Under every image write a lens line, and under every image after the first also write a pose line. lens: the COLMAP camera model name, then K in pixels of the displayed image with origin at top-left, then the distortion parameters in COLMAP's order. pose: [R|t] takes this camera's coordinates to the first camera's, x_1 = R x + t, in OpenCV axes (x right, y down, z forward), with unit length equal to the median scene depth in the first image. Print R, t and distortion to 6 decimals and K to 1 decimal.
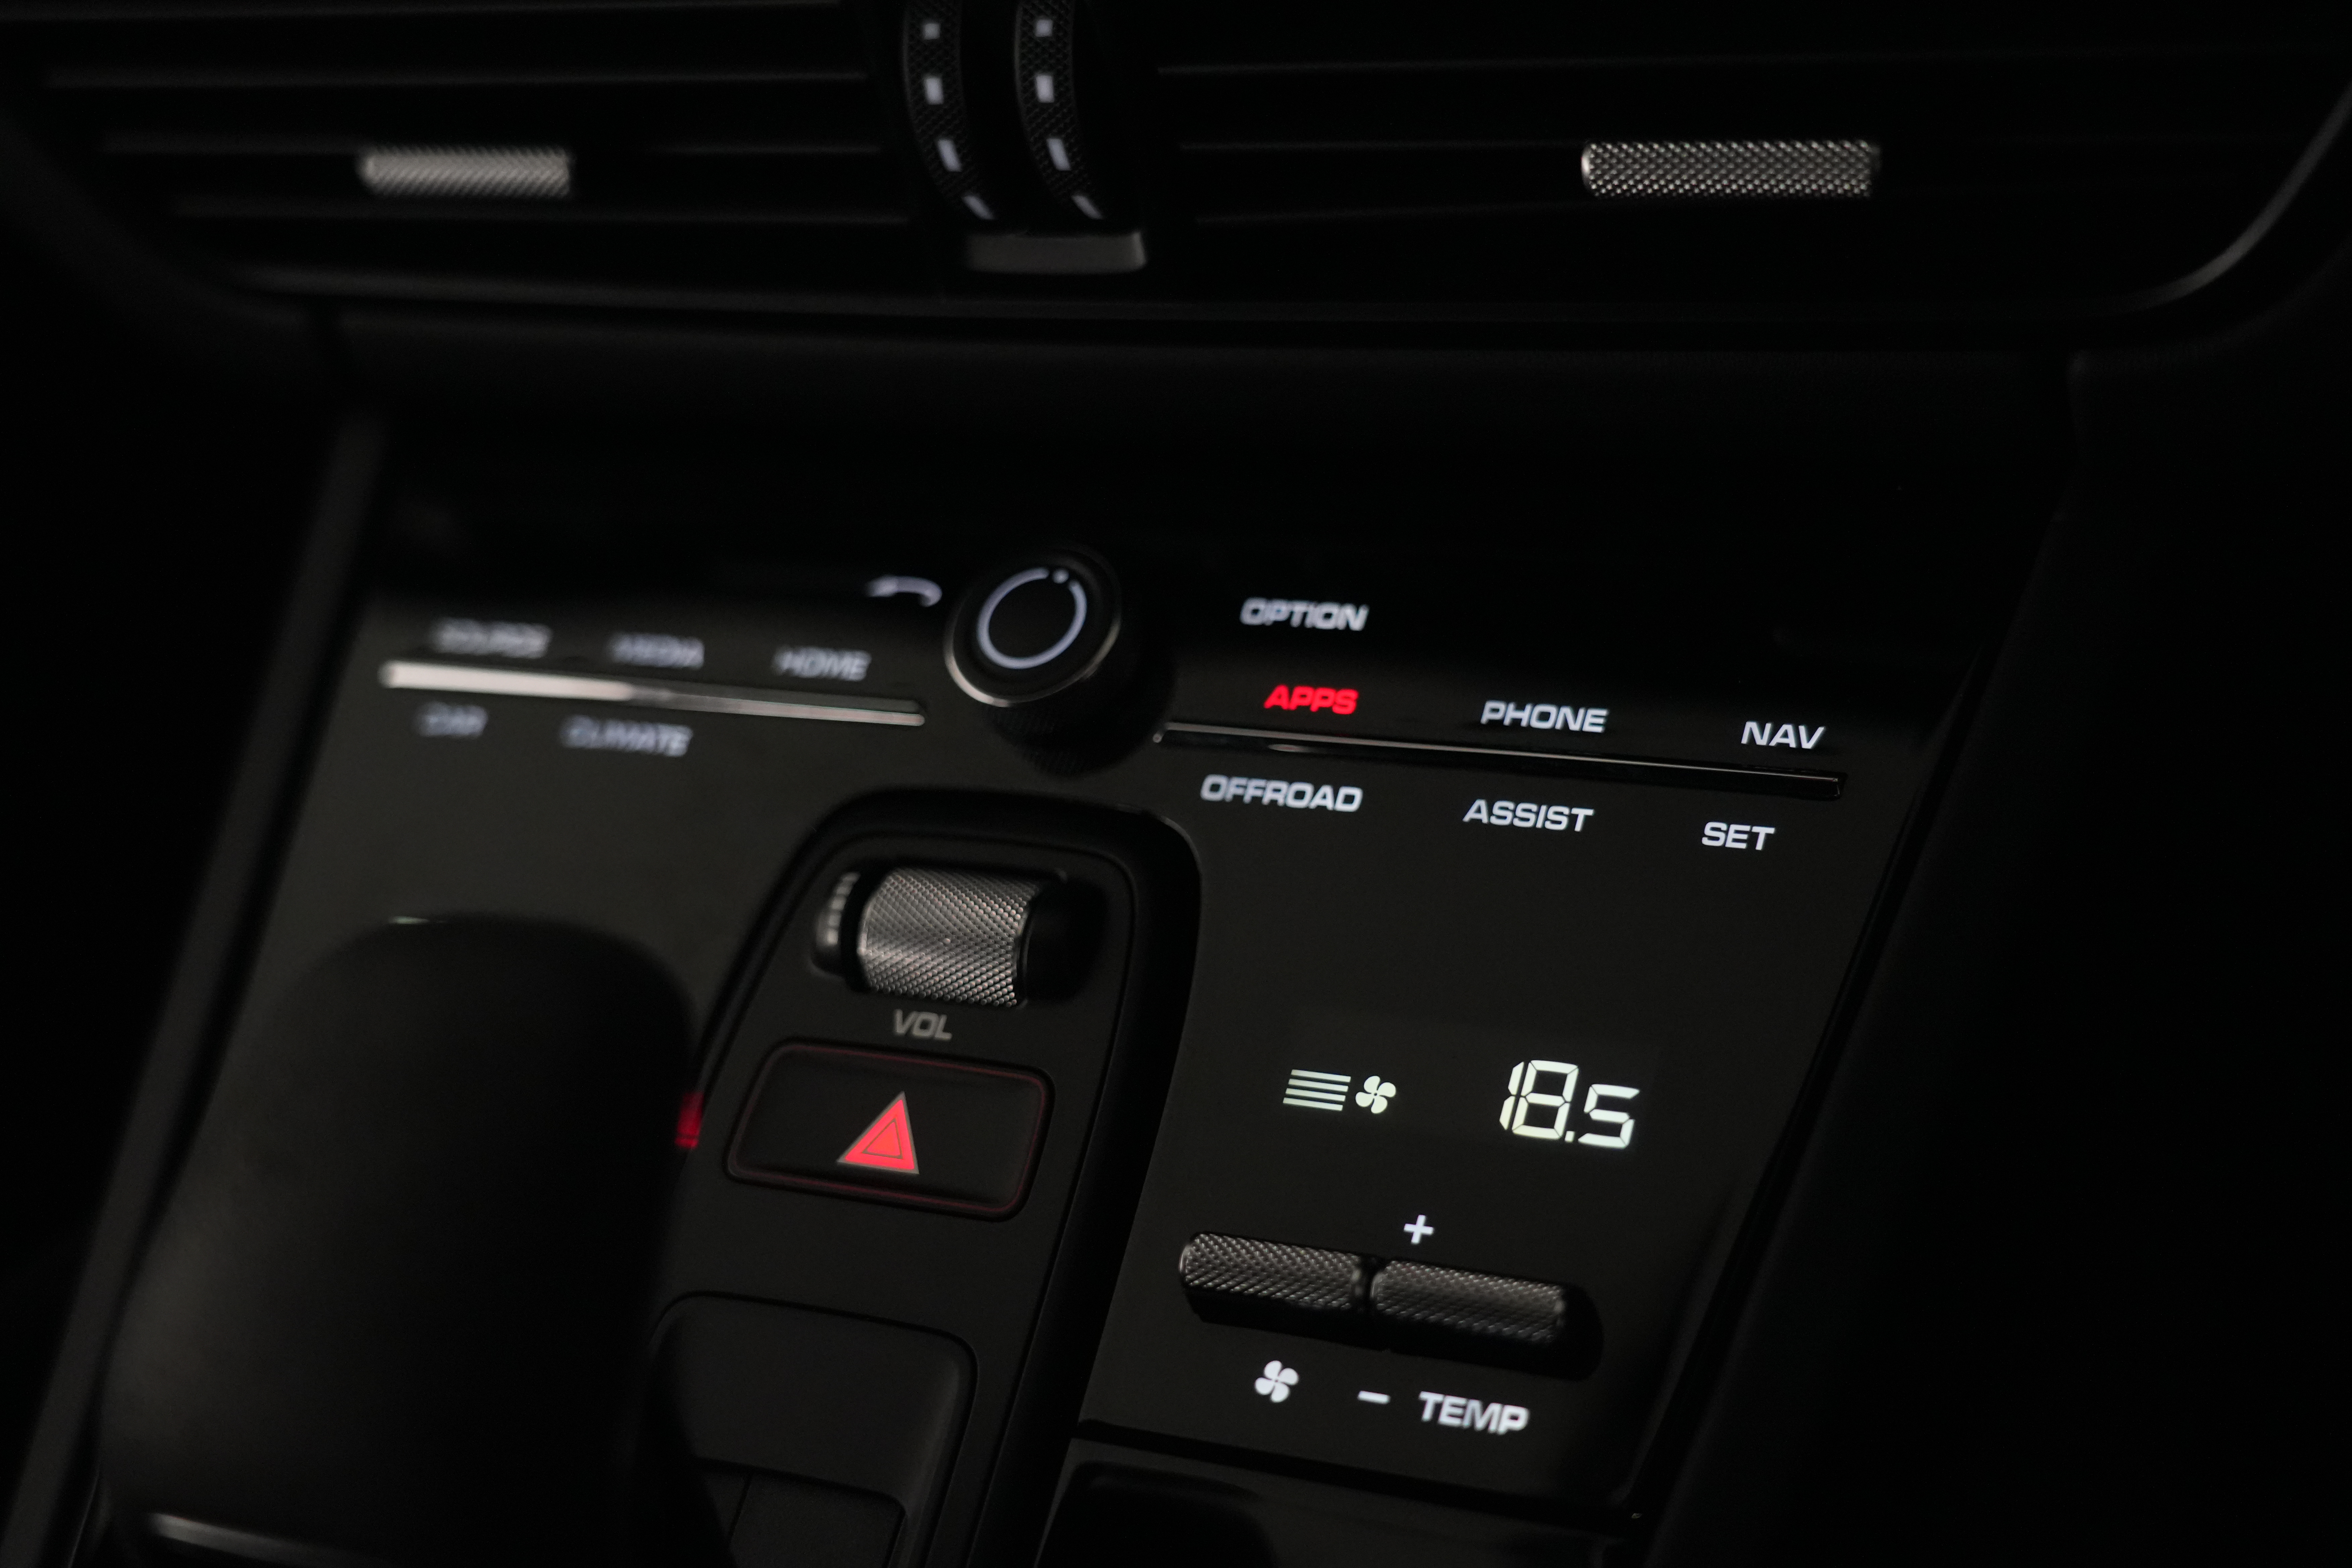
lens RADIAL K [[3553.4, 0, 1196.7], [0, 3553.4, 776.9], [0, 0, 1]] dist [0.000633, 0.000000]
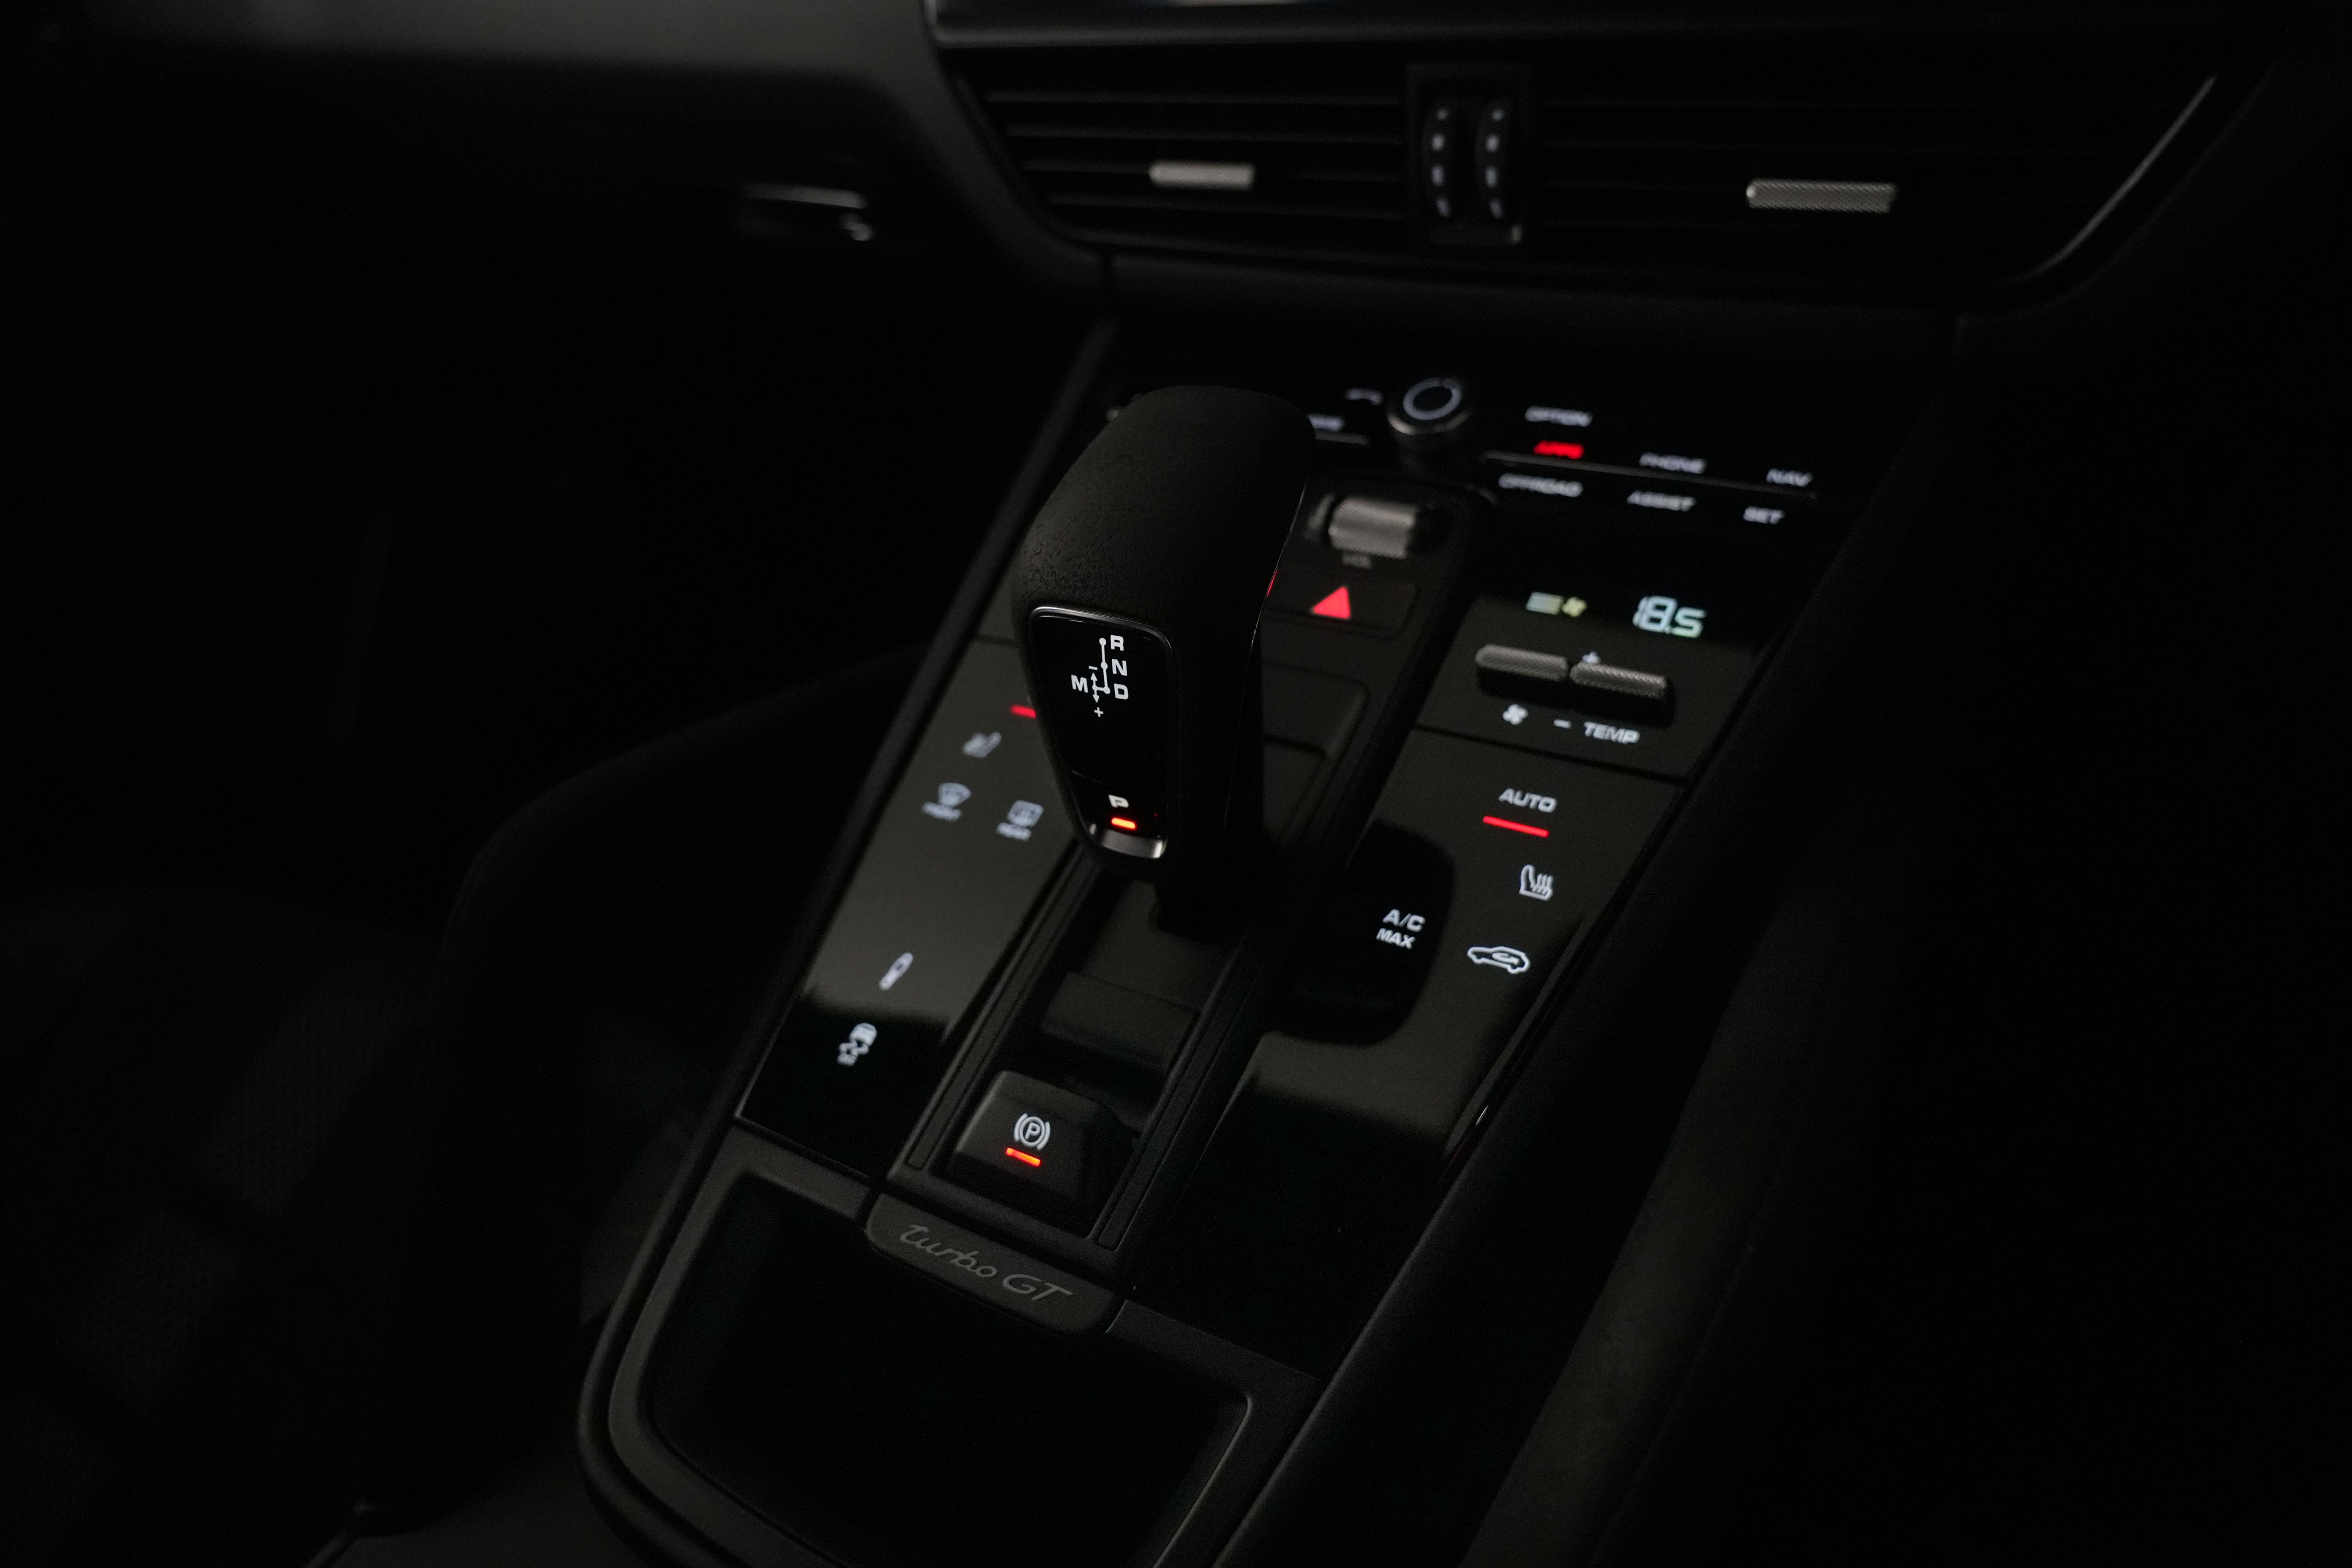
lens RADIAL K [[1665.8, 0, 1182.8], [0, 1665.8, 798.9], [0, 0, 1]] dist [-0.033007, 0.017303]
pose [[0.982977, 0.176795, -0.049991, -0.108205], [-0.178517, 0.983405, -0.032352, 0.270729], [0.043442, 0.040725, 0.998226, -0.008142]]
